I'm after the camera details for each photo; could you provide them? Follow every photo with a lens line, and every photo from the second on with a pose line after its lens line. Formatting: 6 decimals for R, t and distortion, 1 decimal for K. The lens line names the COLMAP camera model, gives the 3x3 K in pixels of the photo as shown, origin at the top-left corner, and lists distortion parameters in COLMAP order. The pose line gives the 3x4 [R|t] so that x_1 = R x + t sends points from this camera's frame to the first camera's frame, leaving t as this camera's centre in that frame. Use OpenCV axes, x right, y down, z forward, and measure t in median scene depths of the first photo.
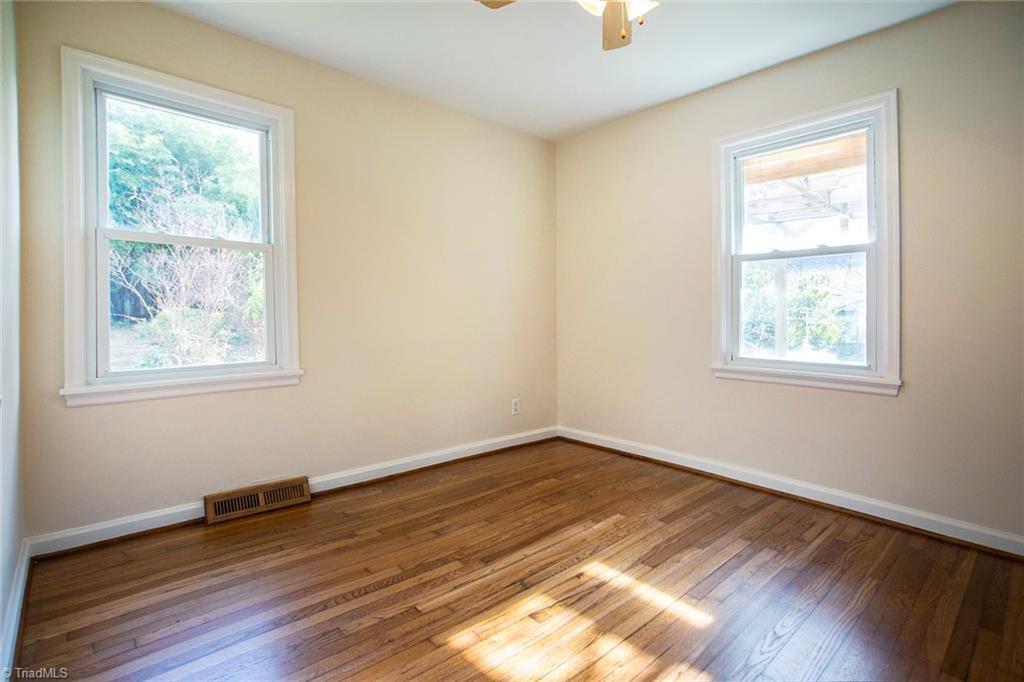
lens RADIAL K [[493.2, 0, 512.0], [0, 493.2, 341.0], [0, 0, 1]] dist [0.028479, -0.033642]
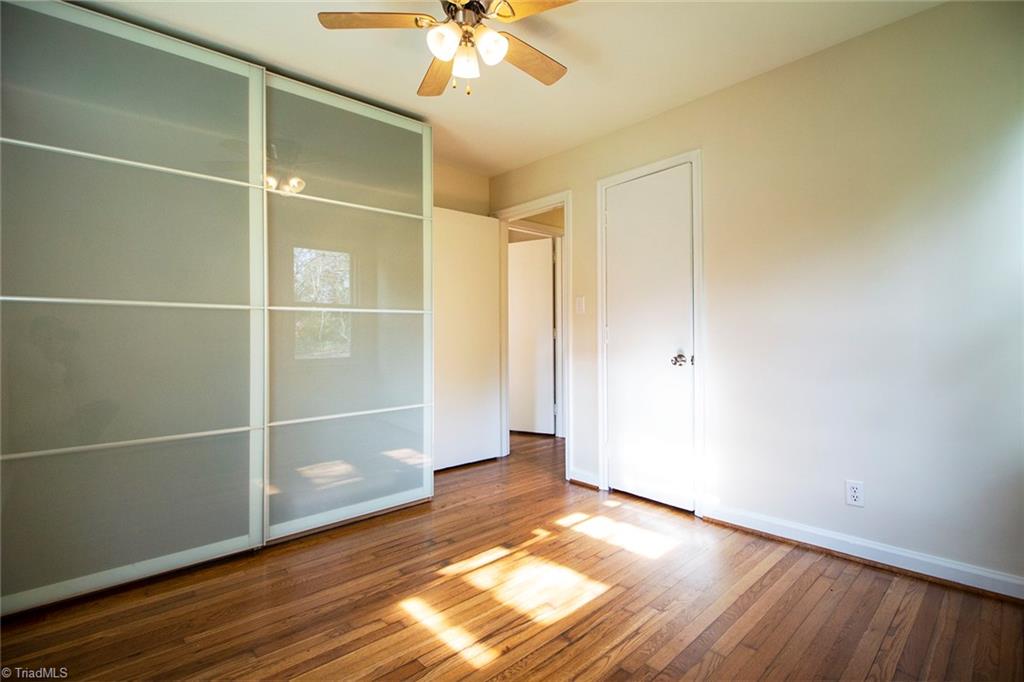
lens RADIAL K [[493.2, 0, 512.0], [0, 493.2, 341.0], [0, 0, 1]] dist [0.028479, -0.033642]
pose [[-0.999472, 0.003754, -0.032277, 0.160785], [0.001713, 0.998010, 0.063035, -0.135357], [0.032450, 0.062946, -0.997489, 1.941610]]
